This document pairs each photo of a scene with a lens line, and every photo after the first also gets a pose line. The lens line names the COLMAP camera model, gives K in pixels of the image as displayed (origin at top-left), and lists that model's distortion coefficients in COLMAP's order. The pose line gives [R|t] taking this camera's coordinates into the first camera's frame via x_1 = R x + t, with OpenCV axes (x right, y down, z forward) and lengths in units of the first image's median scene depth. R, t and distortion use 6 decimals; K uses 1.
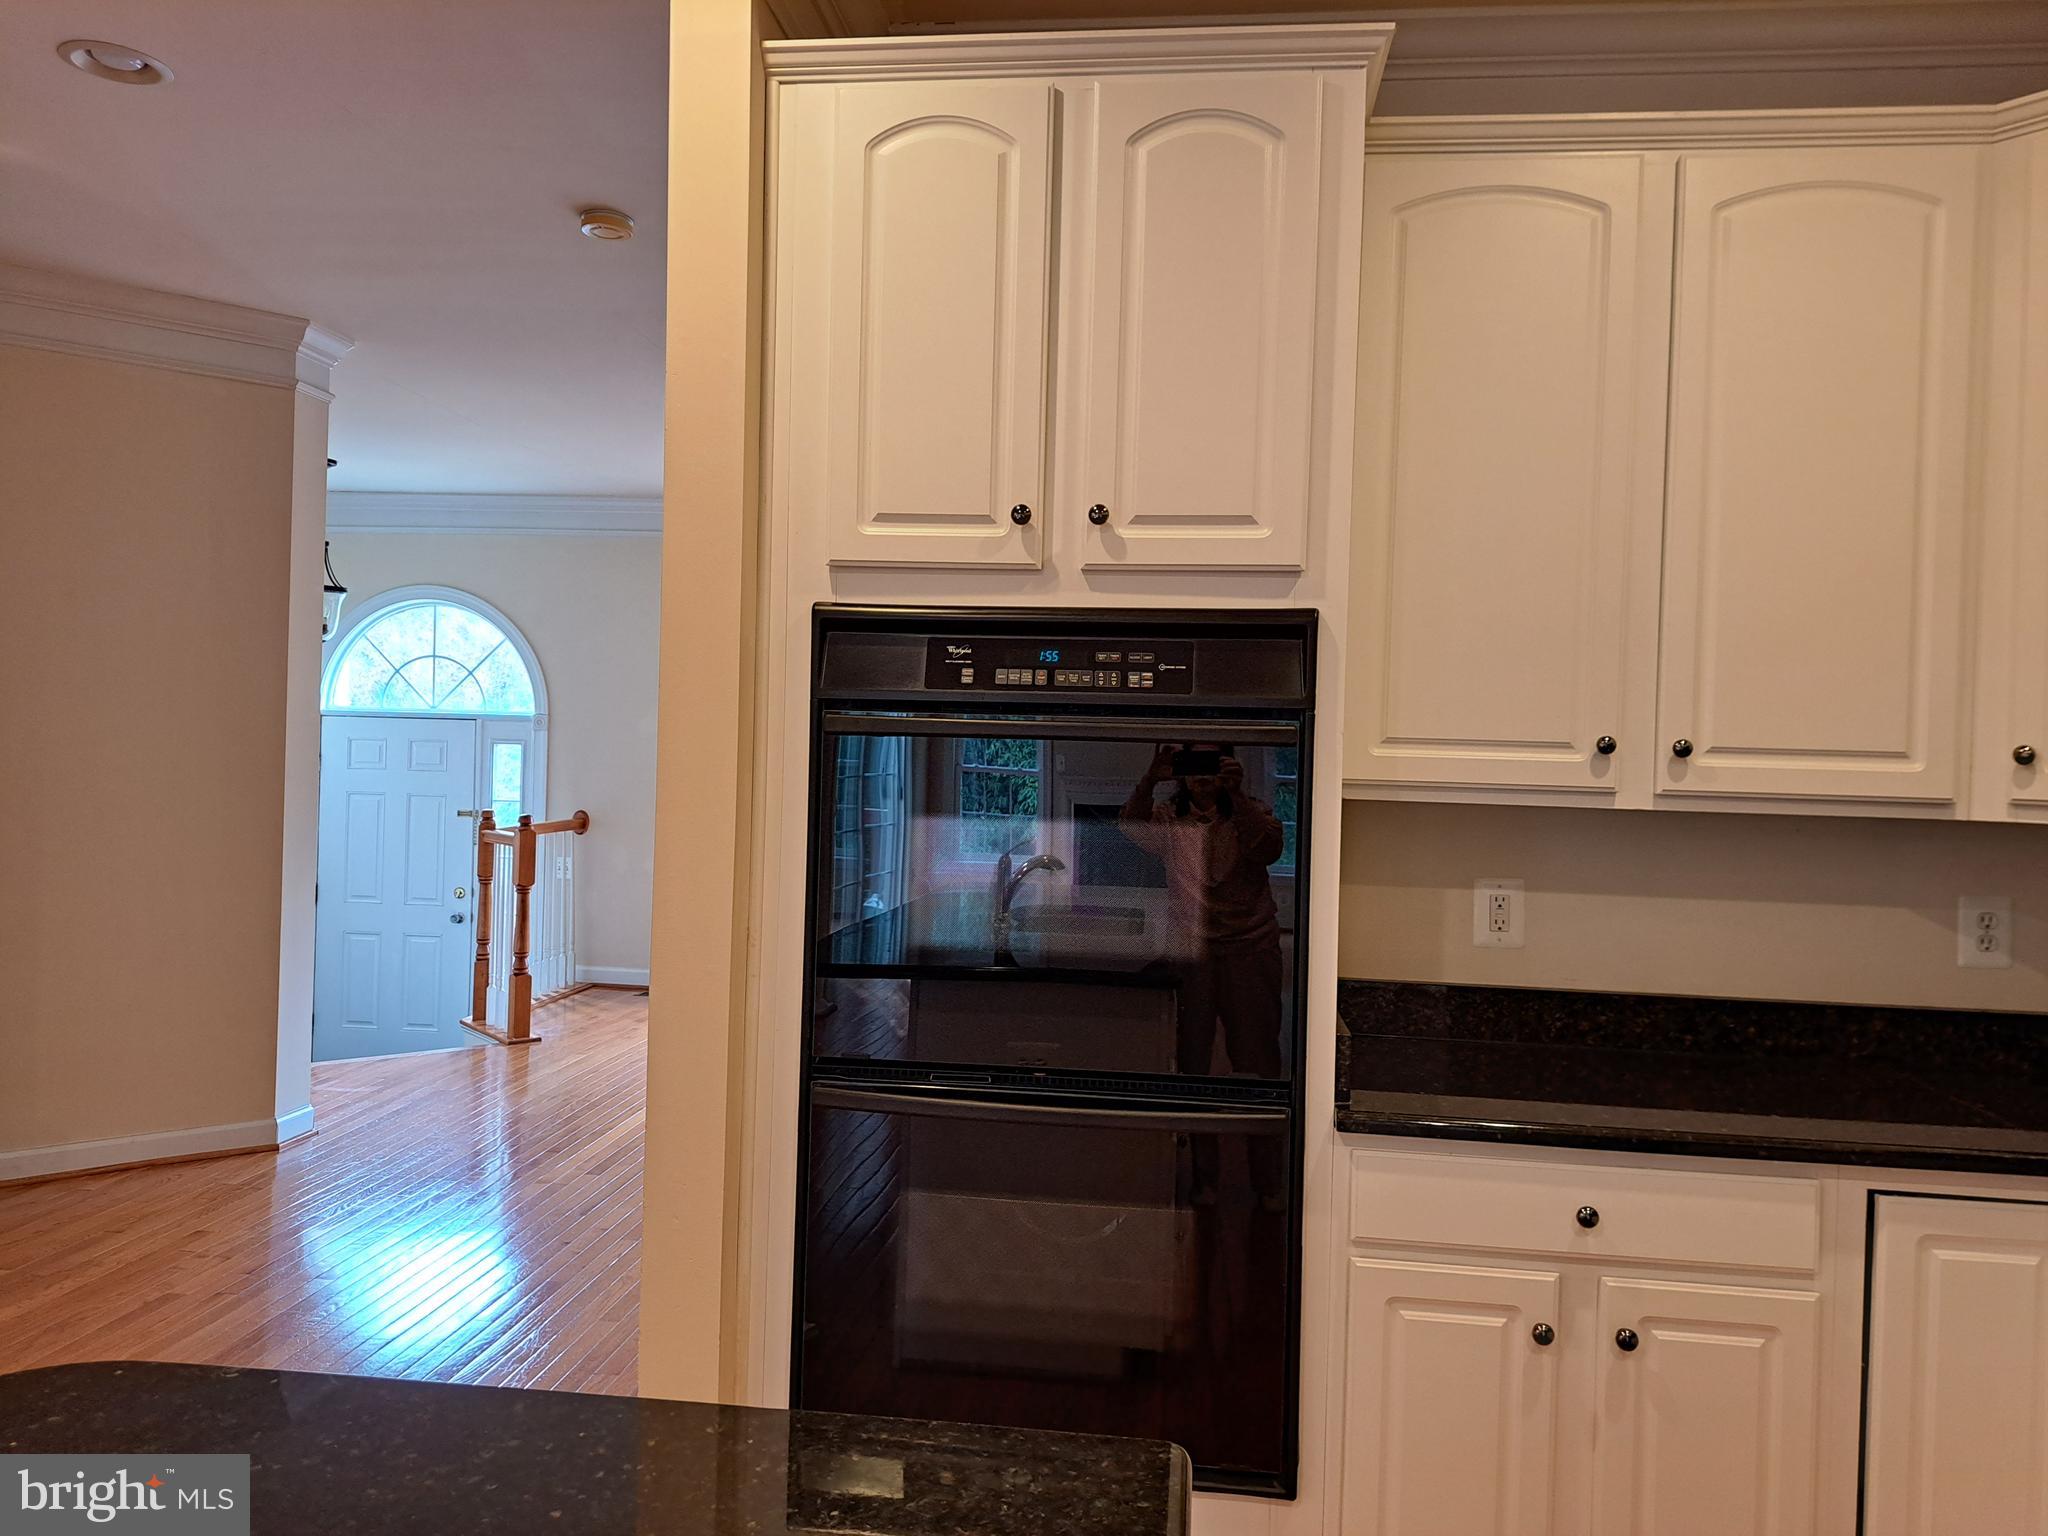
lens RADIAL K [[1460.5, 0, 1024.0], [0, 1460.5, 768.0], [0, 0, 1]] dist [0.089794, -0.100563]
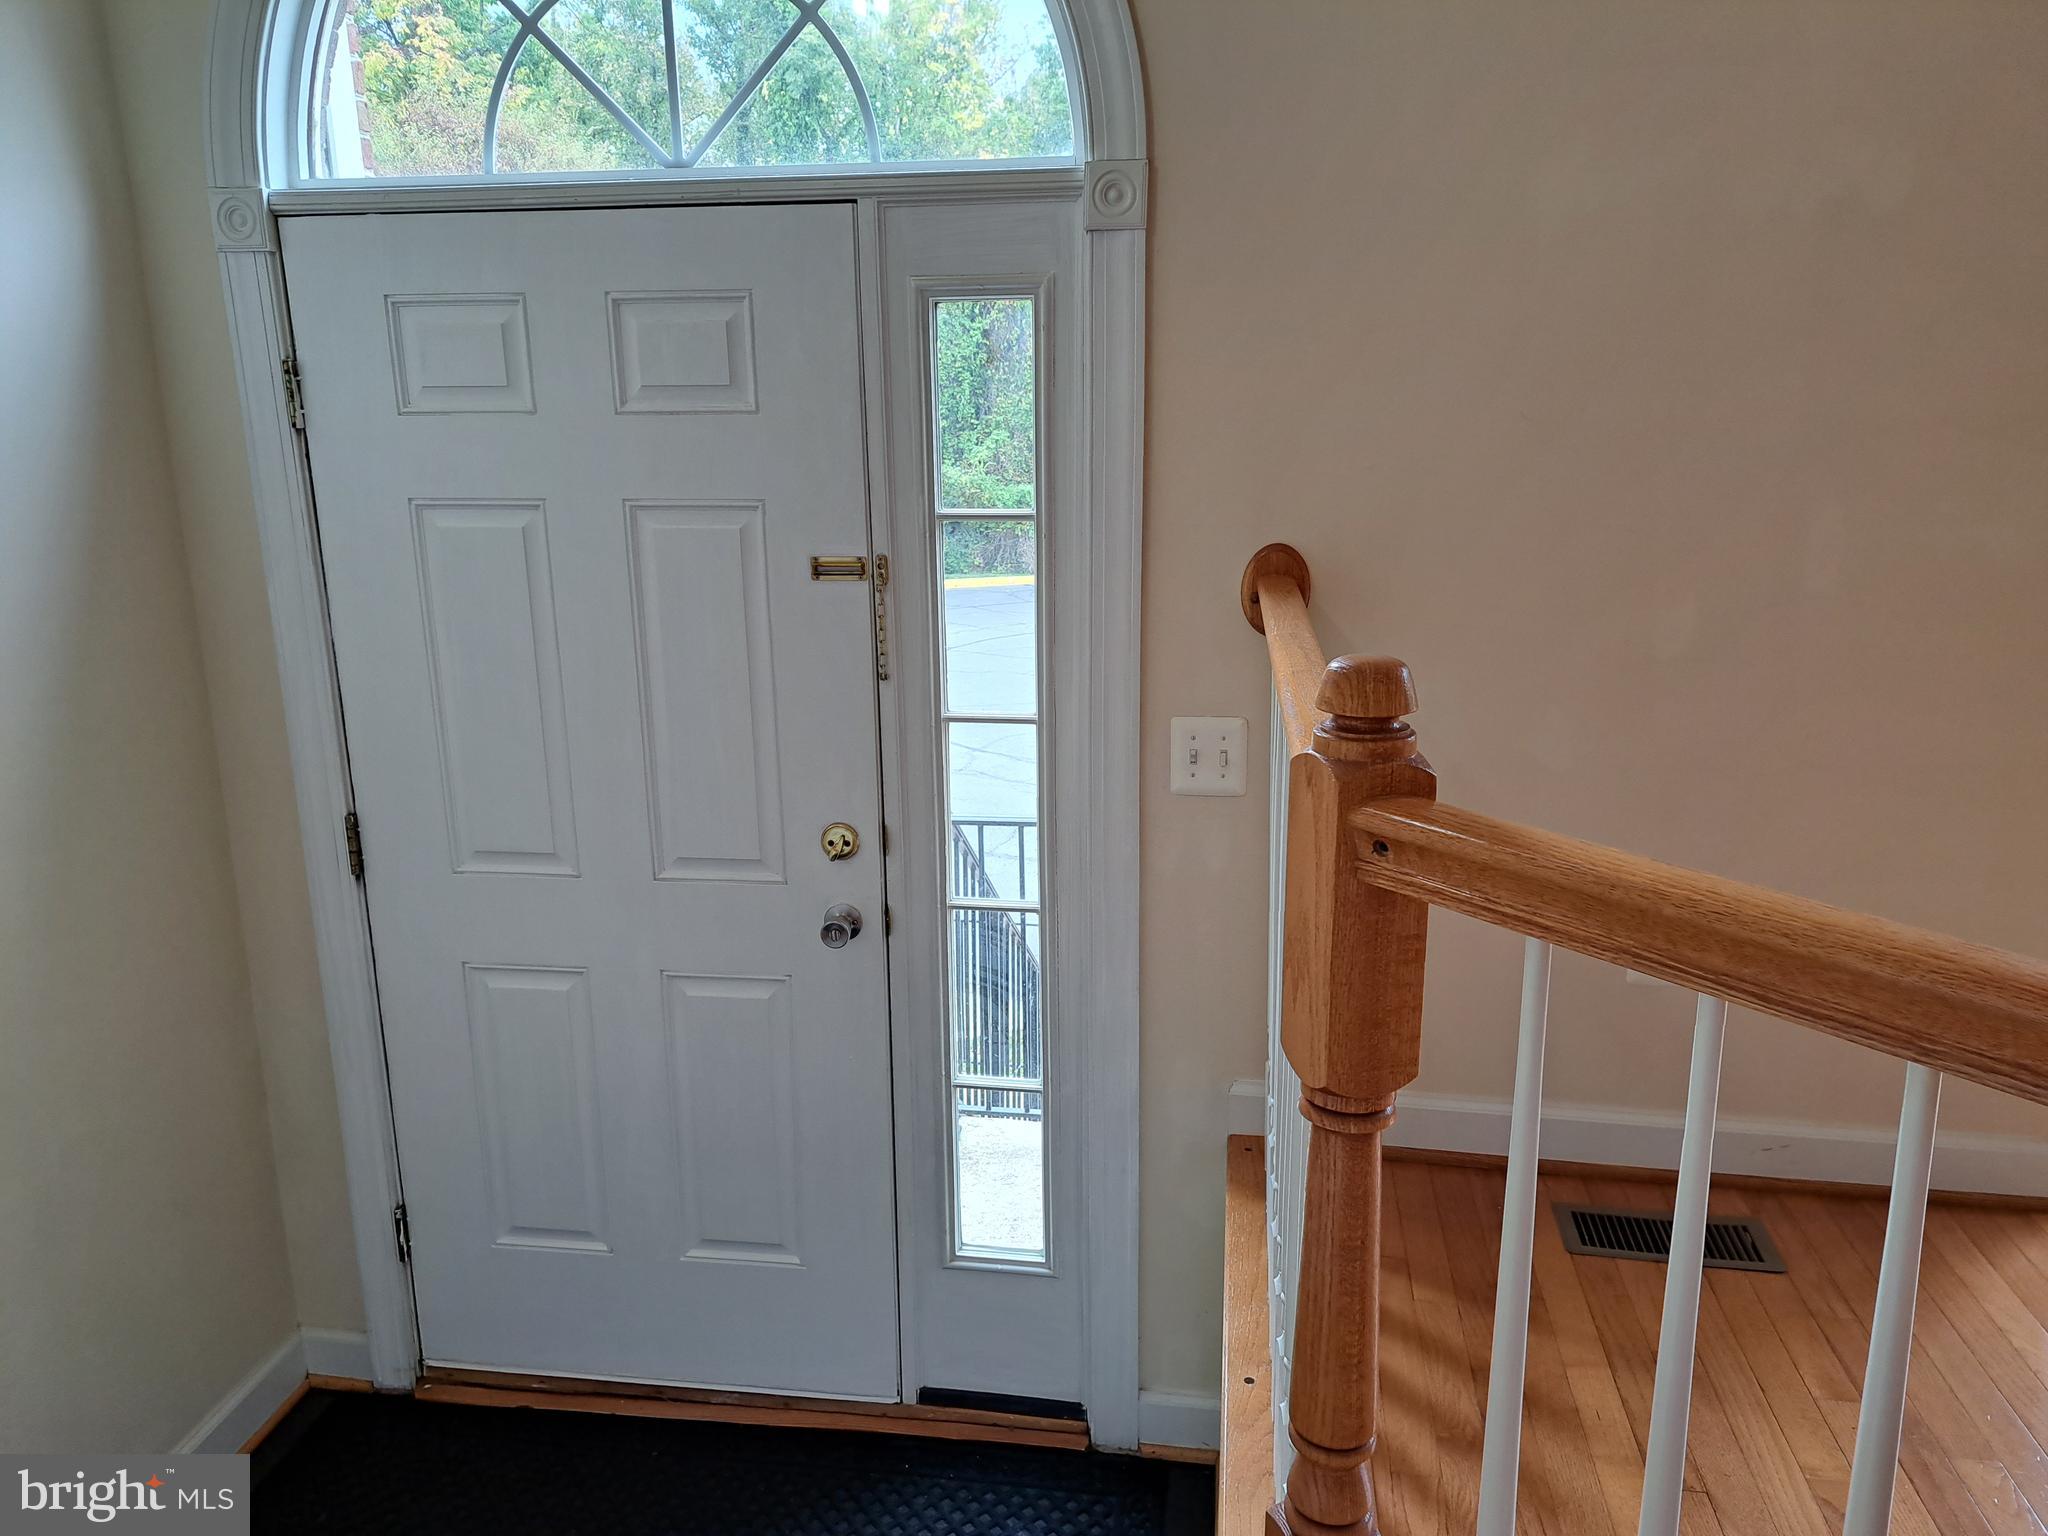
lens RADIAL K [[1460.5, 0, 1024.0], [0, 1460.5, 768.0], [0, 0, 1]] dist [0.089794, -0.100563]
pose [[0.998557, -0.030023, -0.044520, -0.332948], [0.040190, 0.967708, 0.248848, 0.000195], [0.035611, -0.250279, 0.967519, 0.726678]]
